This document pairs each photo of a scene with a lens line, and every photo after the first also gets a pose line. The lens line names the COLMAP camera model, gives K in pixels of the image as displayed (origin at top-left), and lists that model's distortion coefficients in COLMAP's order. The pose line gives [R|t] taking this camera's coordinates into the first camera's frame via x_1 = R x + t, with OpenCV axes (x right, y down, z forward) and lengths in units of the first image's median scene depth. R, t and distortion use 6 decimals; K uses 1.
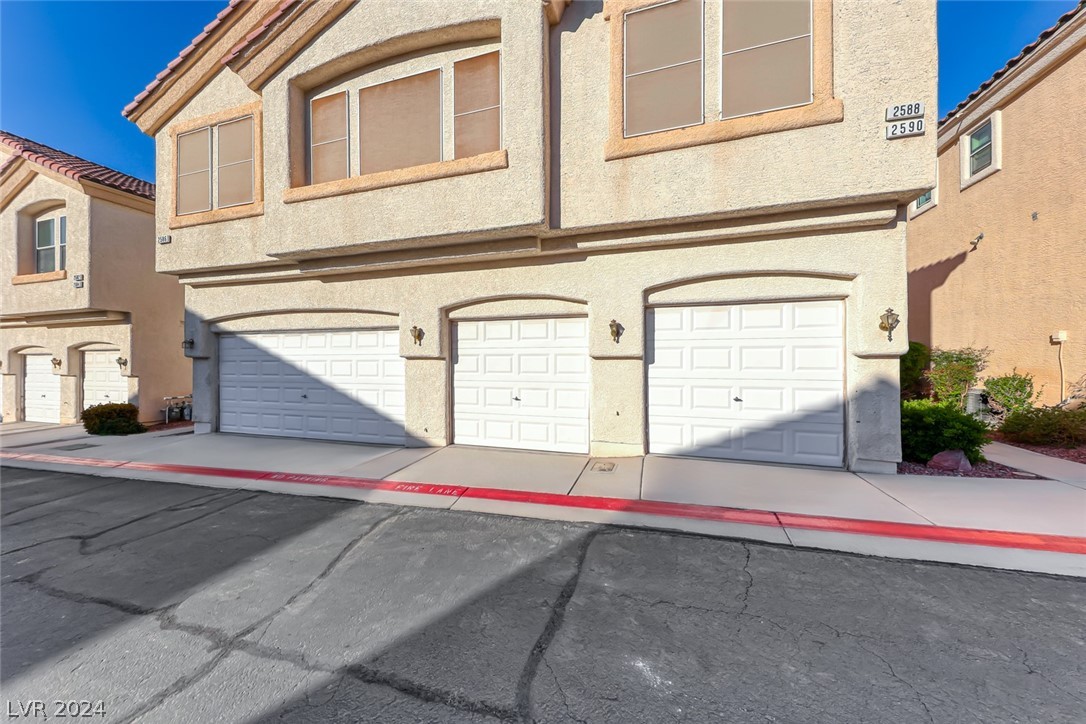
lens RADIAL K [[373.6, 0, 540.3], [0, 373.6, 357.0], [0, 0, 1]] dist [0.014831, -0.000137]
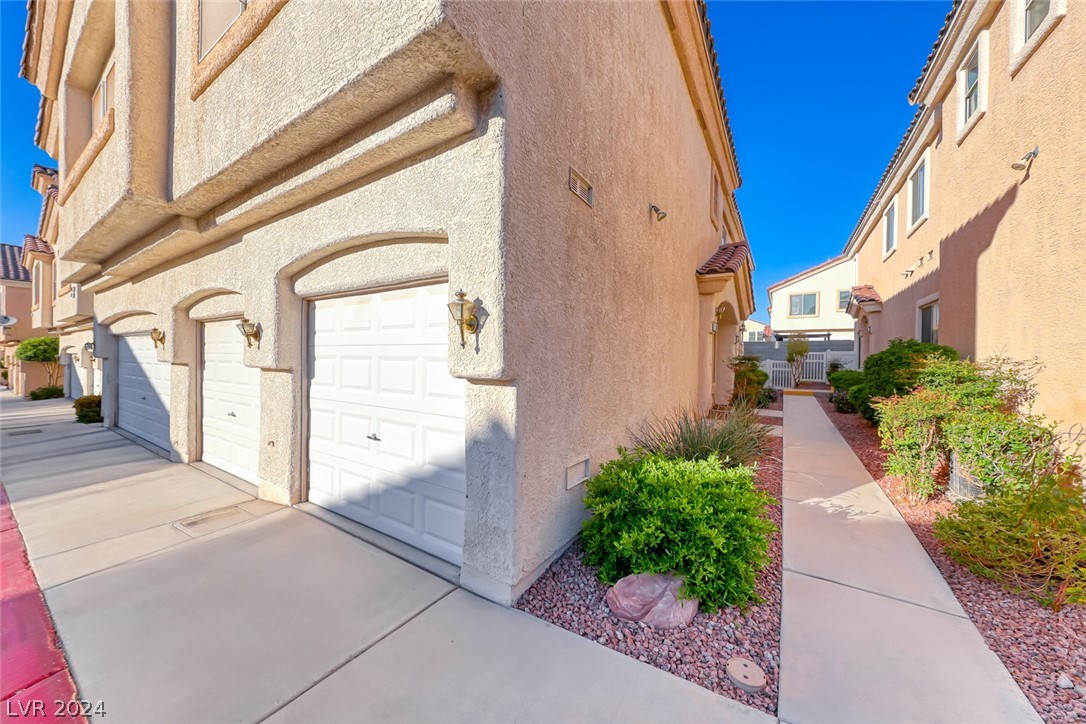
lens RADIAL K [[373.6, 0, 545.1], [0, 373.6, 353.4], [0, 0, 1]] dist [0.014831, -0.000137]
pose [[0.962764, 0.008418, -0.270211, 0.940964], [-0.009856, 0.999944, -0.003966, -0.031319], [0.270162, 0.006481, 0.962793, 0.429120]]
